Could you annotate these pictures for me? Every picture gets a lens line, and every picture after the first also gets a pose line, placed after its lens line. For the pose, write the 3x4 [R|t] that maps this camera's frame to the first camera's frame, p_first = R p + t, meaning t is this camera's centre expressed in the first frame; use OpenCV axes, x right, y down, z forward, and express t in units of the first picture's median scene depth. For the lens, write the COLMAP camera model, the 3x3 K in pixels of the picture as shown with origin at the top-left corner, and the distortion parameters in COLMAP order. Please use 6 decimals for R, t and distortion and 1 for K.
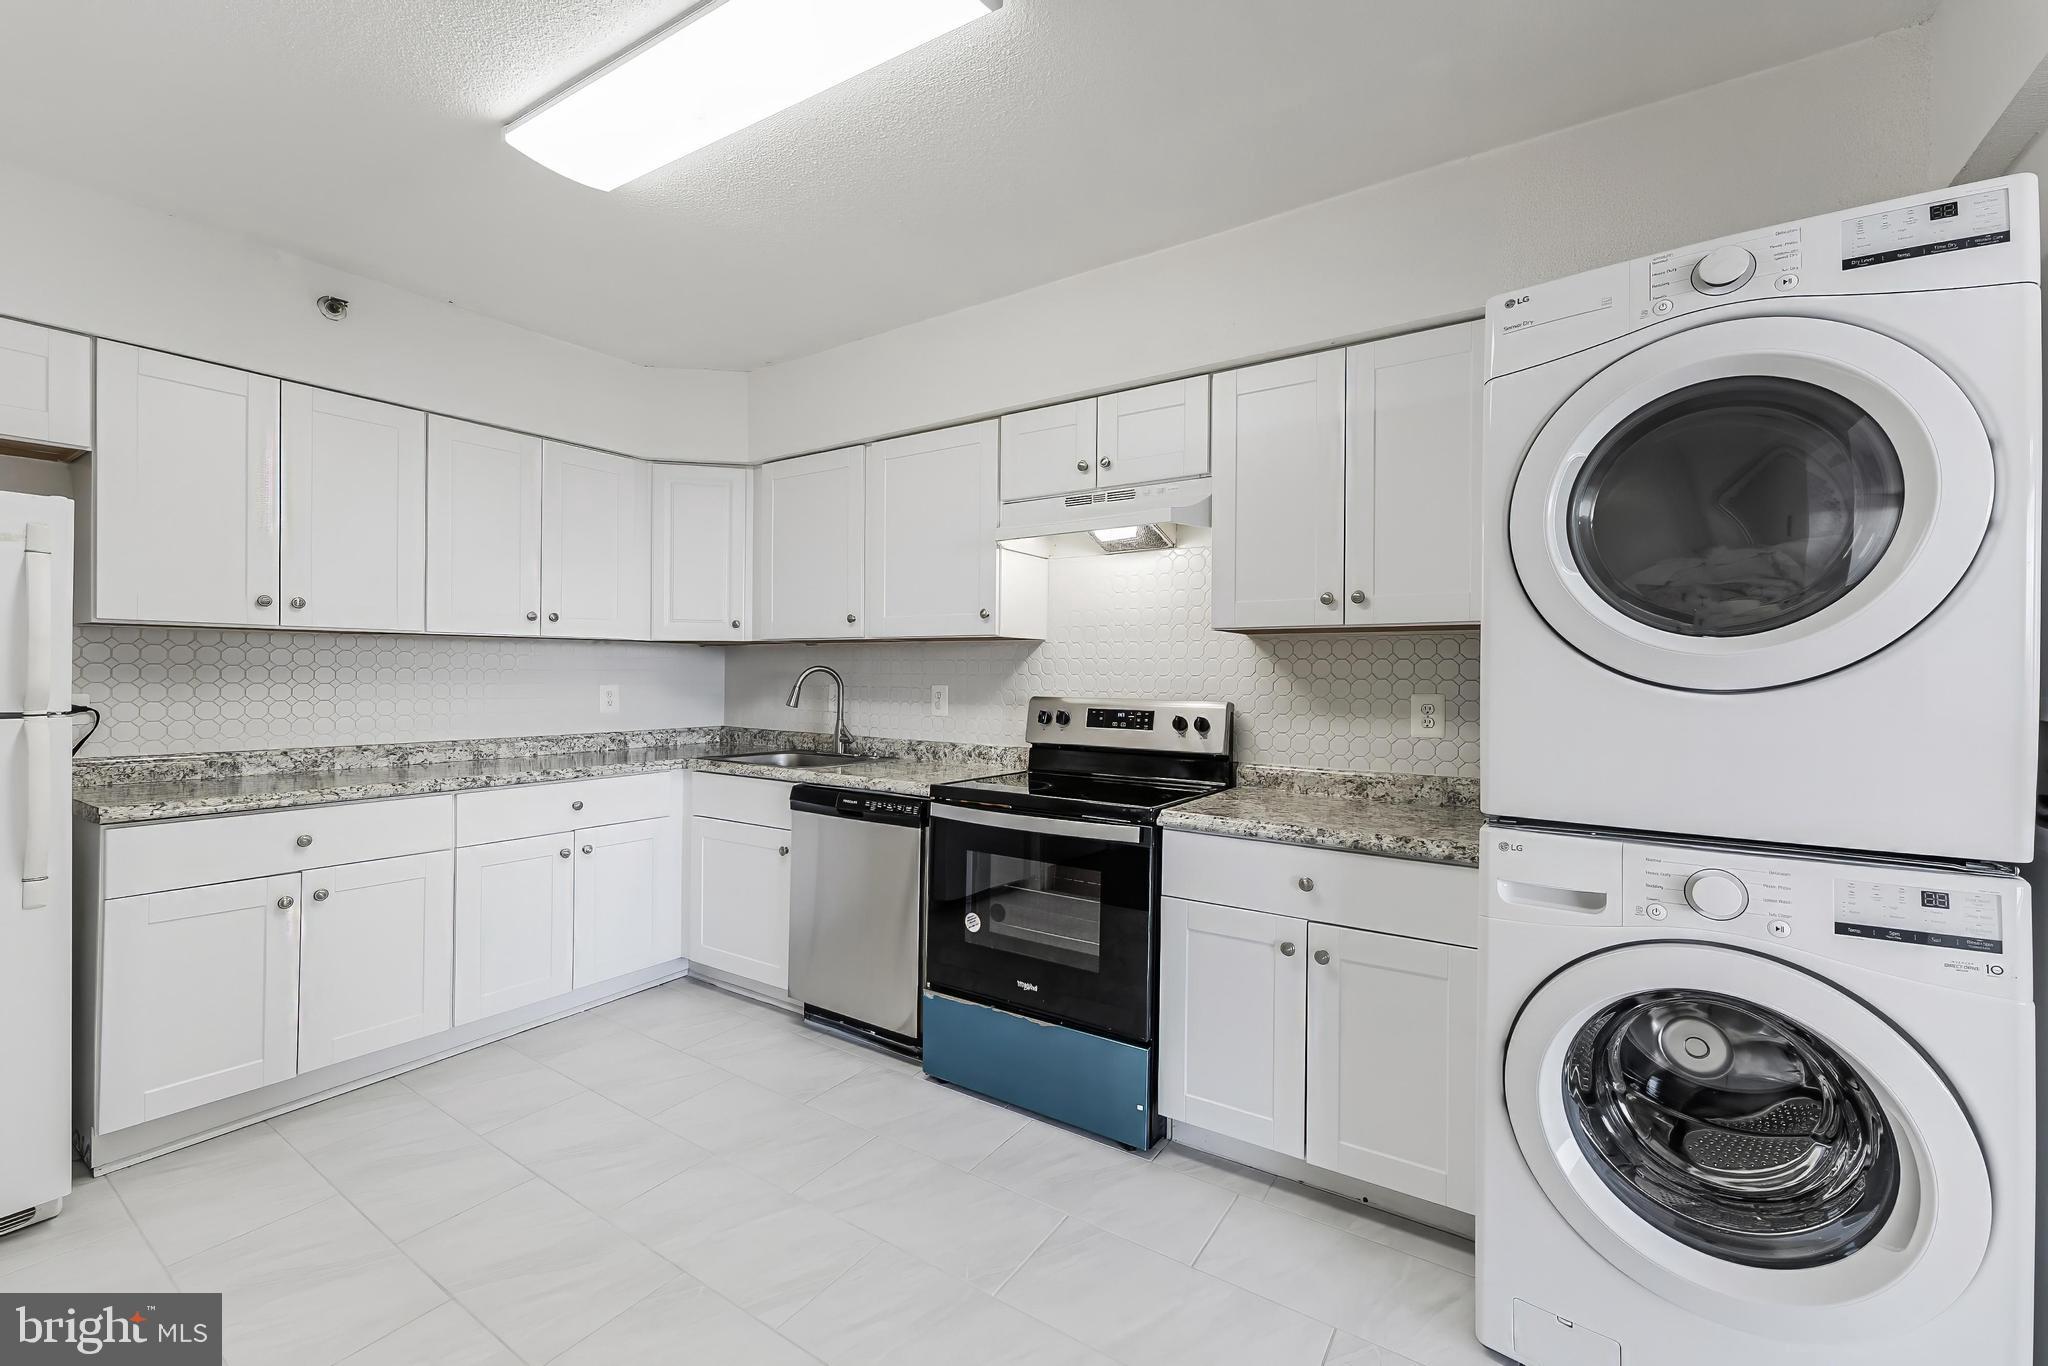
lens RADIAL K [[835.7, 0, 1023.7], [0, 835.7, 676.6], [0, 0, 1]] dist [0.005670, -0.001671]
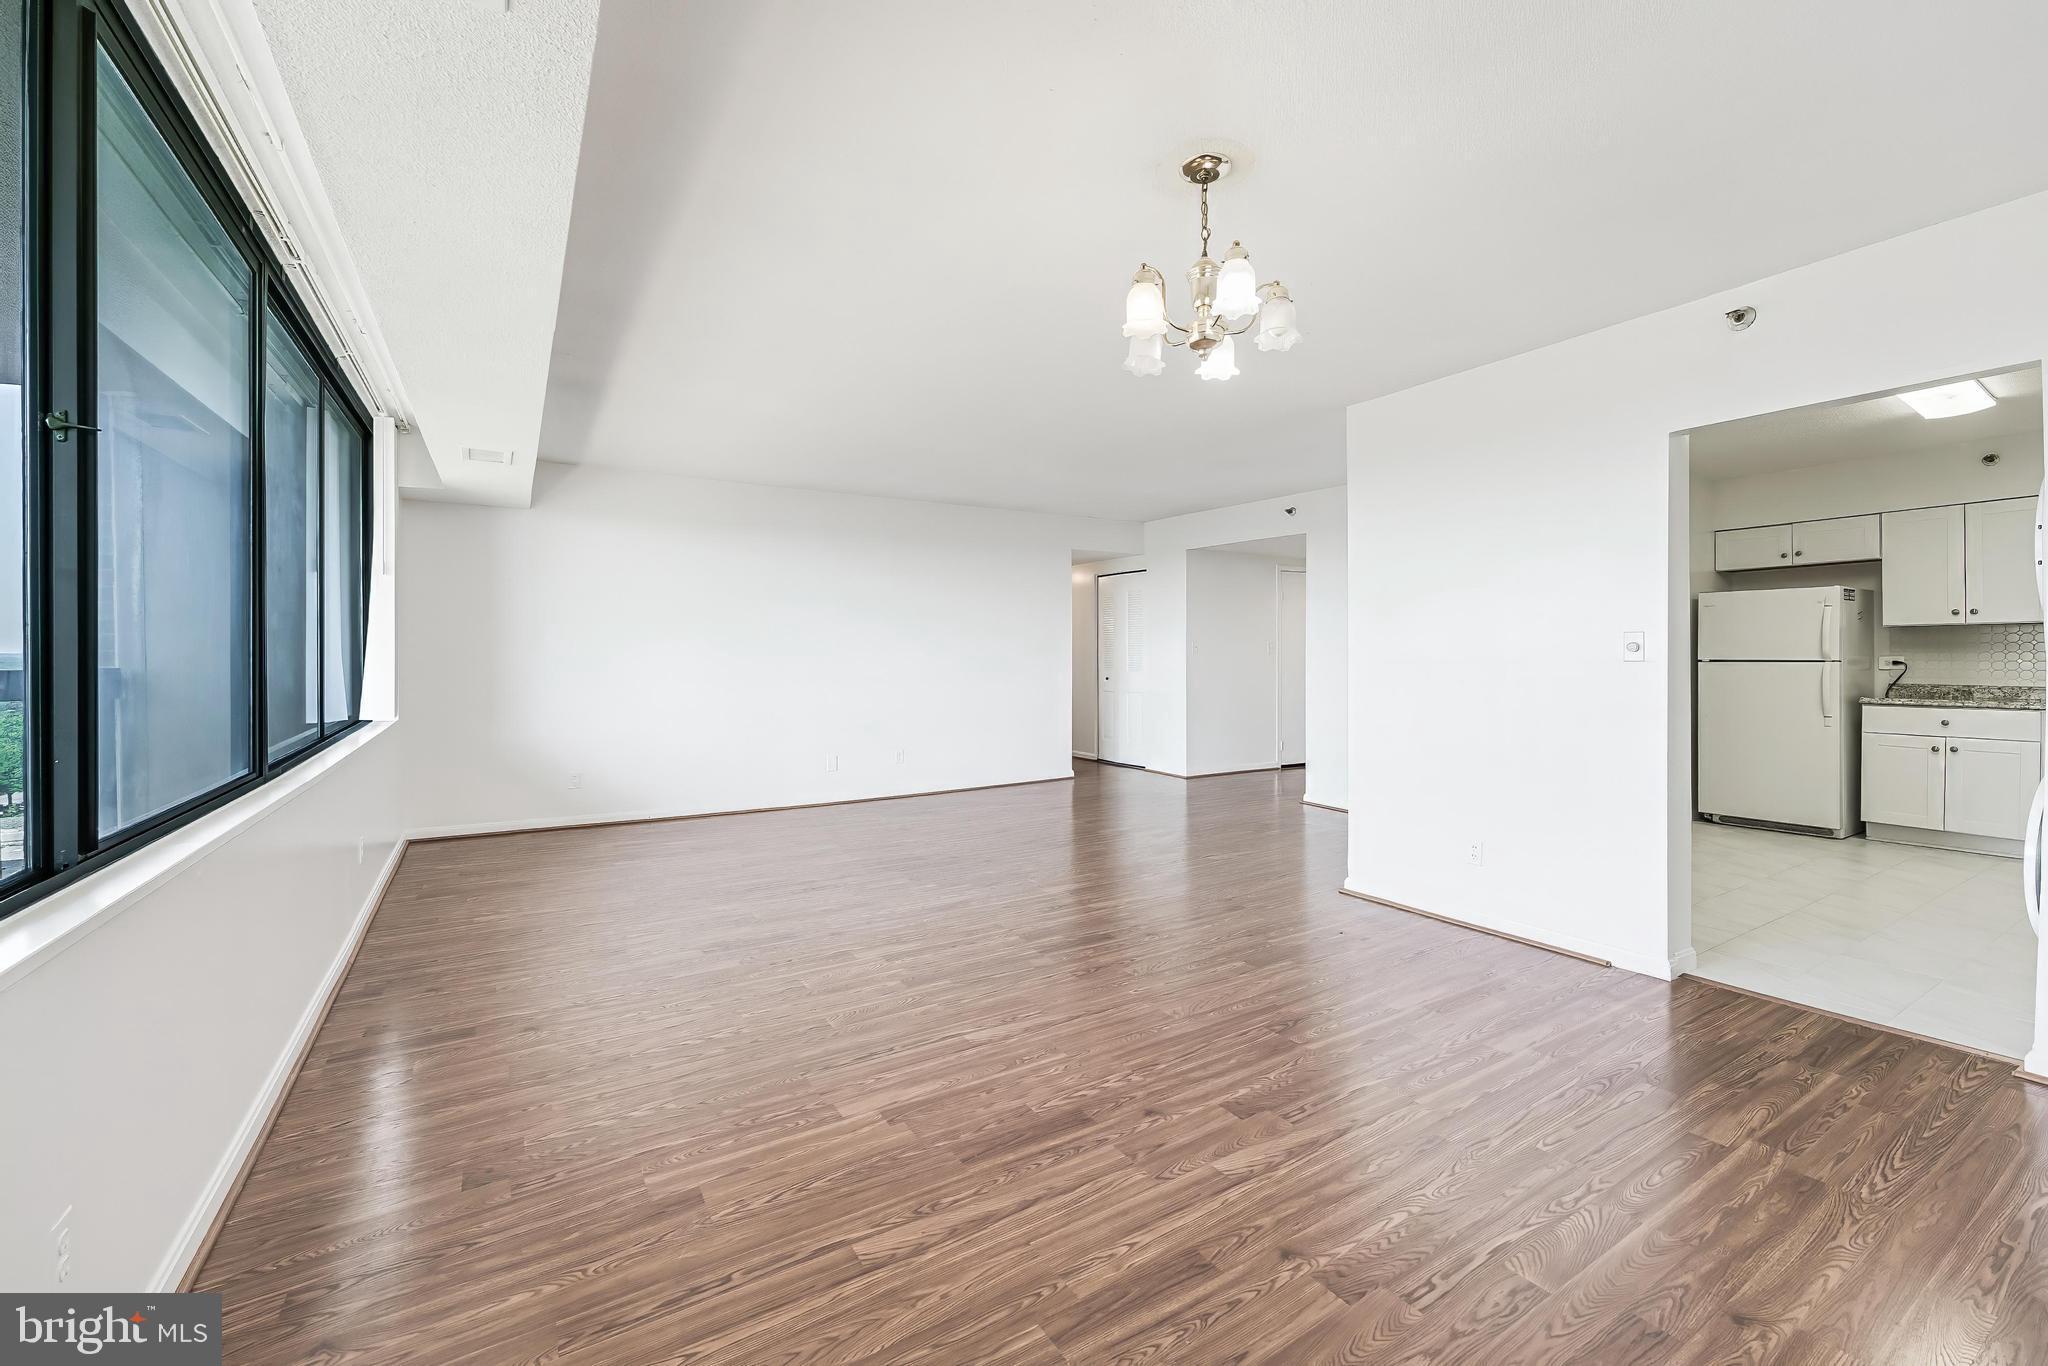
lens RADIAL K [[835.7, 0, 1034.9], [0, 835.7, 659.7], [0, 0, 1]] dist [0.005670, -0.001671]
pose [[-0.415877, -0.003648, -0.909413, 1.805941], [-0.001940, 0.999993, -0.003124, 0.036690], [0.909419, 0.000465, -0.415882, -0.210552]]
